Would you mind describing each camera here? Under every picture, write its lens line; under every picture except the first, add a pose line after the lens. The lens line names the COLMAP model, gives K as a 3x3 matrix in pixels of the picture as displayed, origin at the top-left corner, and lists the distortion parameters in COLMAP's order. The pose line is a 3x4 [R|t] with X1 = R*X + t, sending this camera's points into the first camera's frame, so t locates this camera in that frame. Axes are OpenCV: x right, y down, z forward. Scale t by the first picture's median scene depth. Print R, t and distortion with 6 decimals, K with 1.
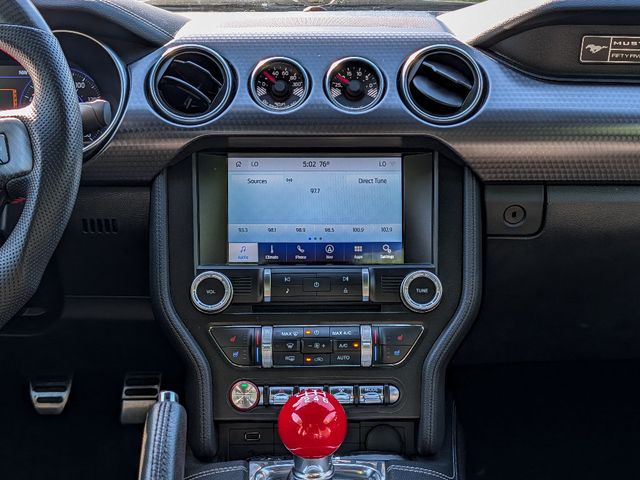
lens RADIAL K [[881.3, 0, 321.0], [0, 881.3, 256.7], [0, 0, 1]] dist [0.052581, 0.000000]
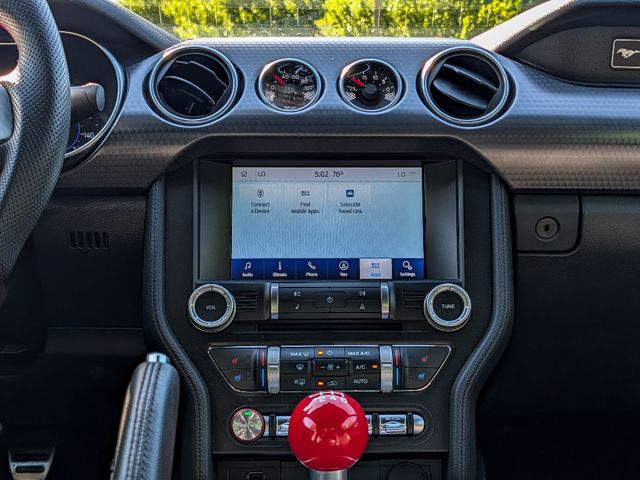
lens RADIAL K [[881.3, 0, 329.3], [0, 881.3, 256.1], [0, 0, 1]] dist [0.052581, 0.000000]
pose [[0.999962, 0.001176, 0.008650, -0.013308], [0.000061, 0.989927, -0.141581, 0.112456], [-0.008729, 0.141576, 0.989889, 0.108628]]
